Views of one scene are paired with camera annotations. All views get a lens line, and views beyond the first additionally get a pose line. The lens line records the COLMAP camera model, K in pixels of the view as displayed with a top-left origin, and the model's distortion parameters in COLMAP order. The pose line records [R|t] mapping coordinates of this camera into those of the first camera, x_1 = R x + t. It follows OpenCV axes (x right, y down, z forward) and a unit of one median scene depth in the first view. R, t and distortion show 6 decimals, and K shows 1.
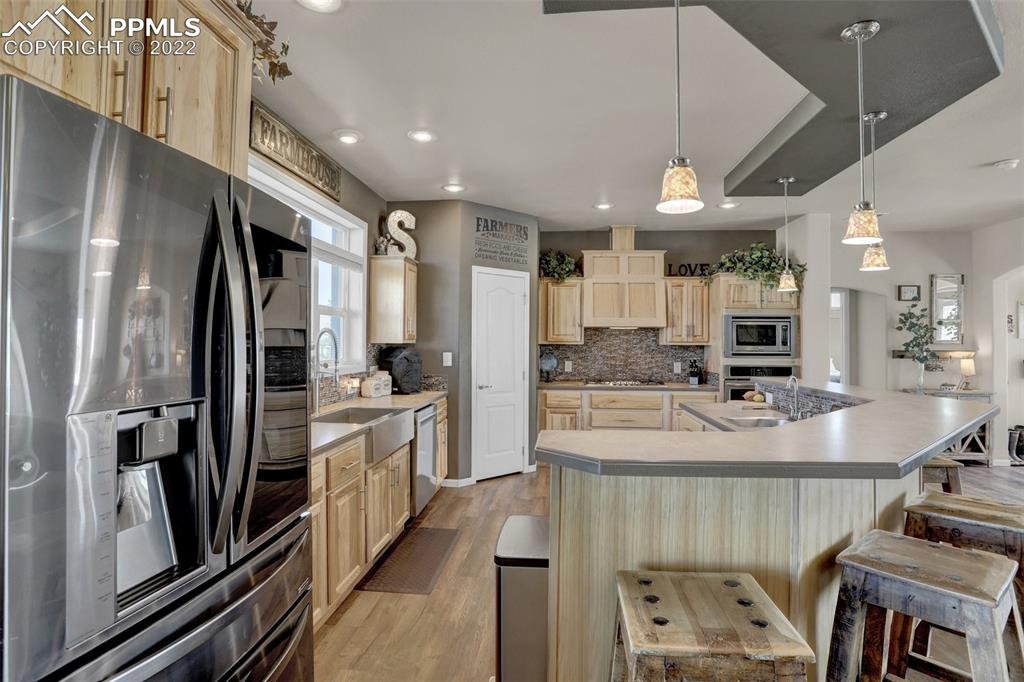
lens RADIAL K [[513.4, 0, 521.8], [0, 513.4, 342.6], [0, 0, 1]] dist [-0.077579, 0.031671]
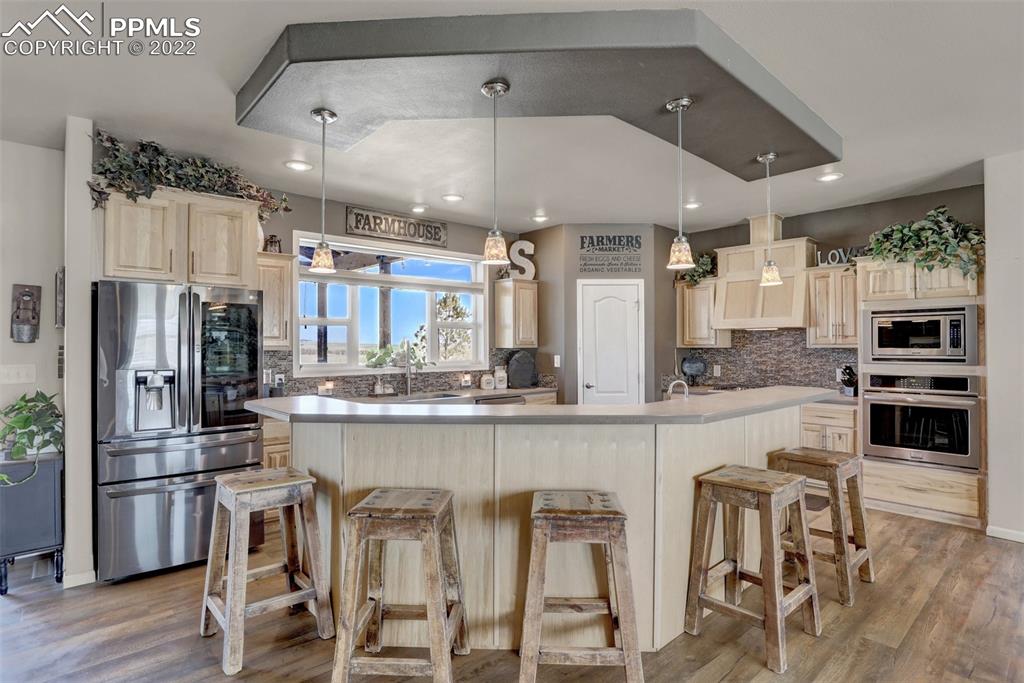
lens RADIAL K [[534.2, 0, 518.2], [0, 534.2, 344.2], [0, 0, 1]] dist [-0.077785, 0.037828]
pose [[0.736188, -0.010040, -0.676702, 0.540983], [0.007164, 0.999950, -0.007043, 0.001274], [0.676739, 0.000337, 0.736223, 0.032038]]
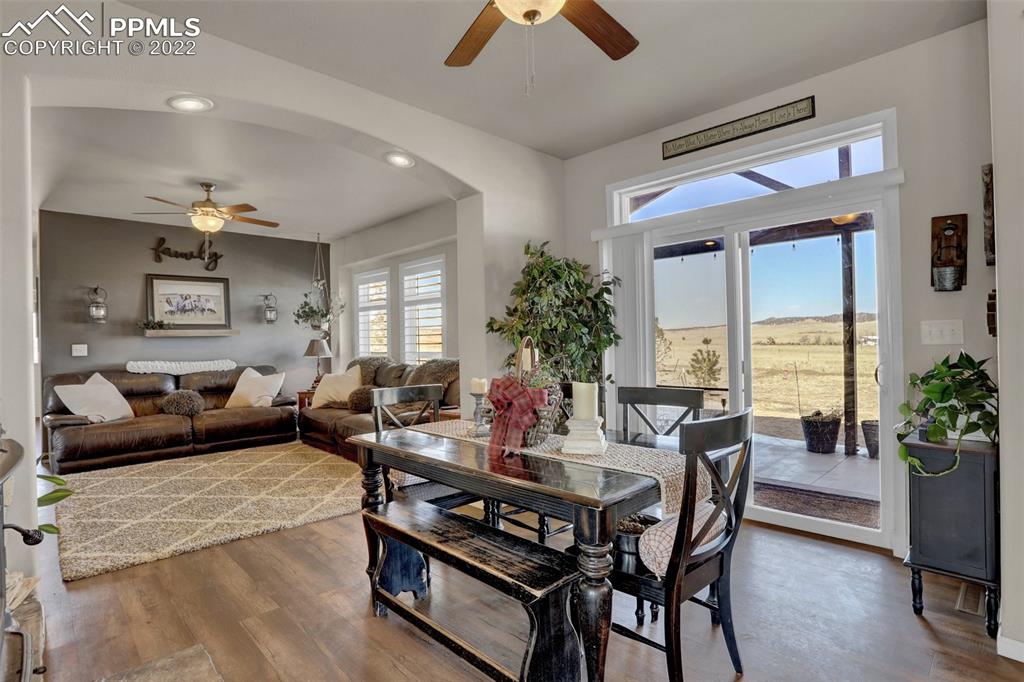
lens RADIAL K [[503.2, 0, 514.0], [0, 503.2, 341.9], [0, 0, 1]] dist [-0.070615, 0.026475]
pose [[-0.652614, 0.010349, -0.757620, 0.286932], [0.017335, 0.999849, -0.001275, 0.031247], [0.757493, -0.013965, -0.652694, 0.071302]]
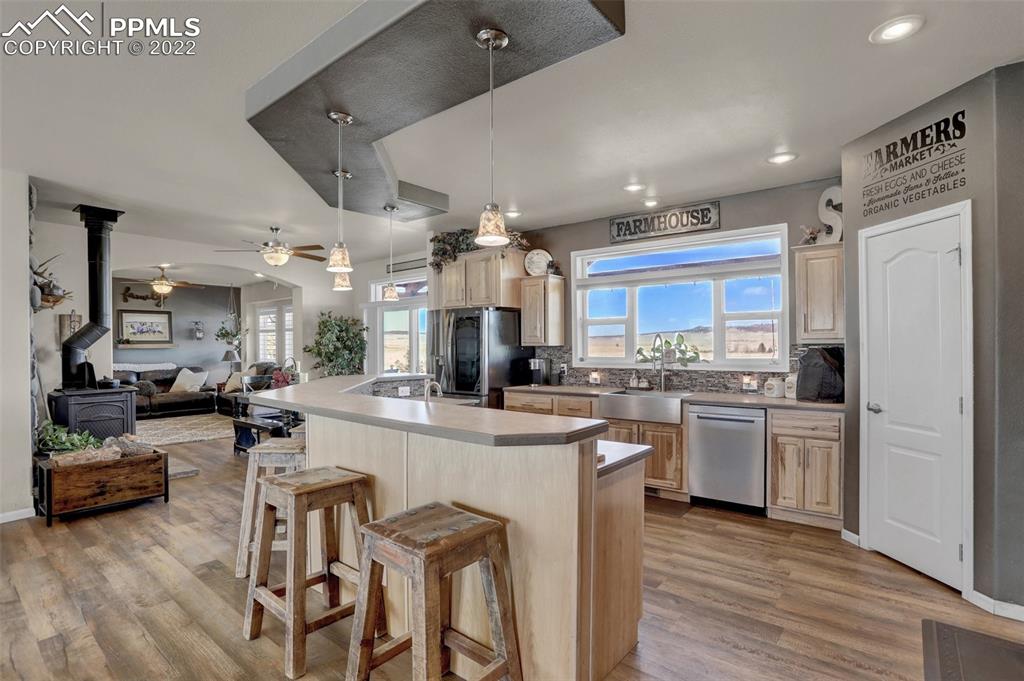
lens RADIAL K [[497.2, 0, 522.2], [0, 497.2, 349.4], [0, 0, 1]] dist [-0.064650, 0.018425]
pose [[-0.551697, 0.007915, -0.834007, 0.616493], [0.003851, 0.999968, 0.006942, 0.002961], [0.834035, 0.000618, -0.551711, 0.867722]]
